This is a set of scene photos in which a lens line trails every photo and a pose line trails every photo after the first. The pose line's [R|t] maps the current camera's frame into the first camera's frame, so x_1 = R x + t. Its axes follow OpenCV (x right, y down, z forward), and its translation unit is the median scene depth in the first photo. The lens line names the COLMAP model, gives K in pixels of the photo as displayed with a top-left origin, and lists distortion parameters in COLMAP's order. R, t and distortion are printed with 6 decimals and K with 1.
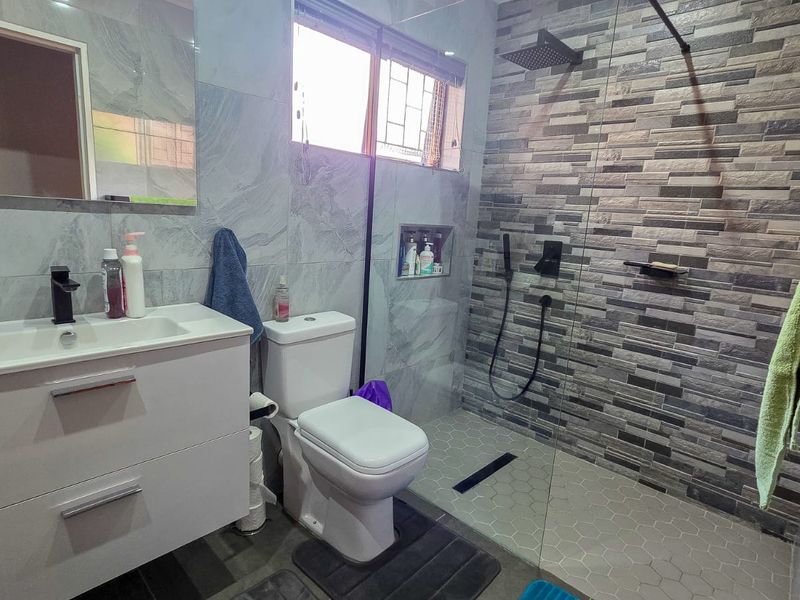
lens RADIAL K [[441.5, 0, 401.8], [0, 441.5, 301.0], [0, 0, 1]] dist [-0.005773, 0.004969]
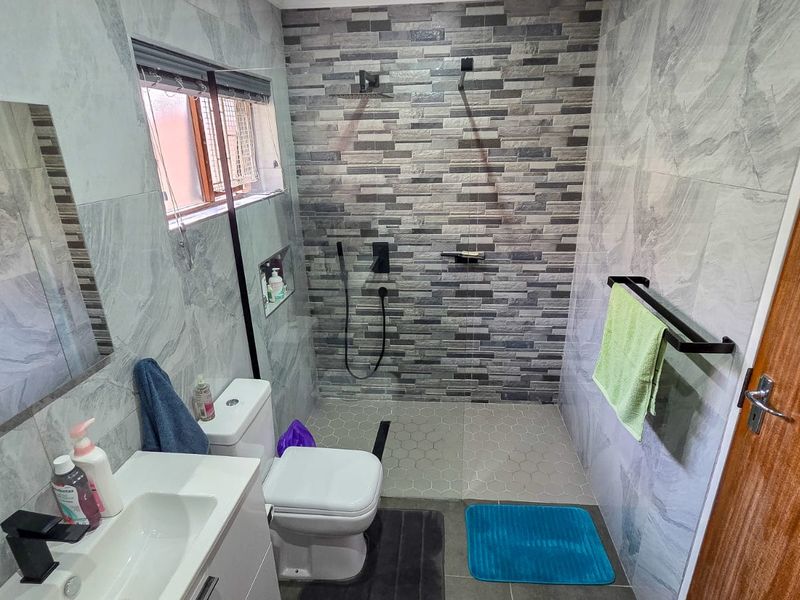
lens RADIAL K [[441.5, 0, 403.0], [0, 441.5, 301.7], [0, 0, 1]] dist [-0.005773, 0.004969]
pose [[0.786472, -0.288900, 0.545892, -0.335039], [0.190461, 0.954226, 0.230601, -0.283360], [-0.587525, -0.077390, 0.805497, 0.022475]]
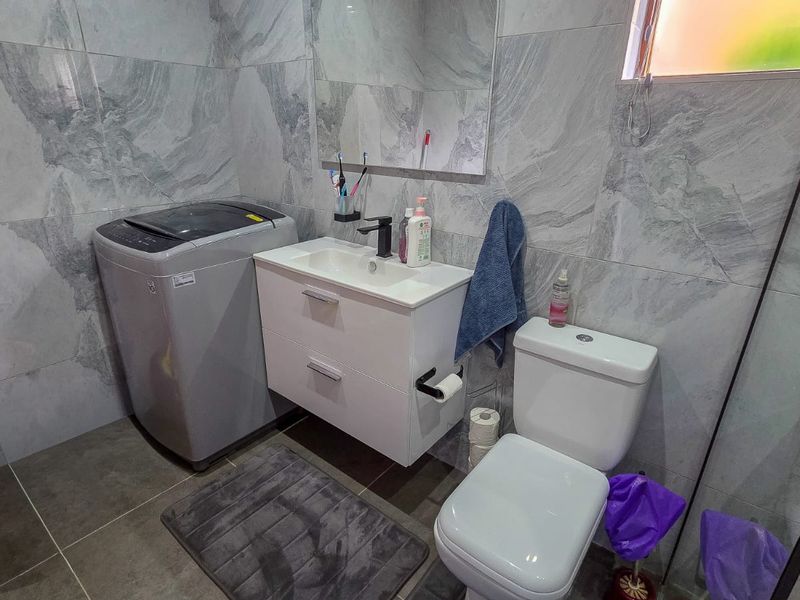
lens RADIAL K [[441.5, 0, 400.5], [0, 441.5, 298.5], [0, 0, 1]] dist [-0.005773, 0.004969]
pose [[0.086391, 0.302571, -0.949203, 0.382251], [-0.206417, 0.937527, 0.280062, -0.141240], [0.974643, 0.171737, 0.143450, 0.527261]]
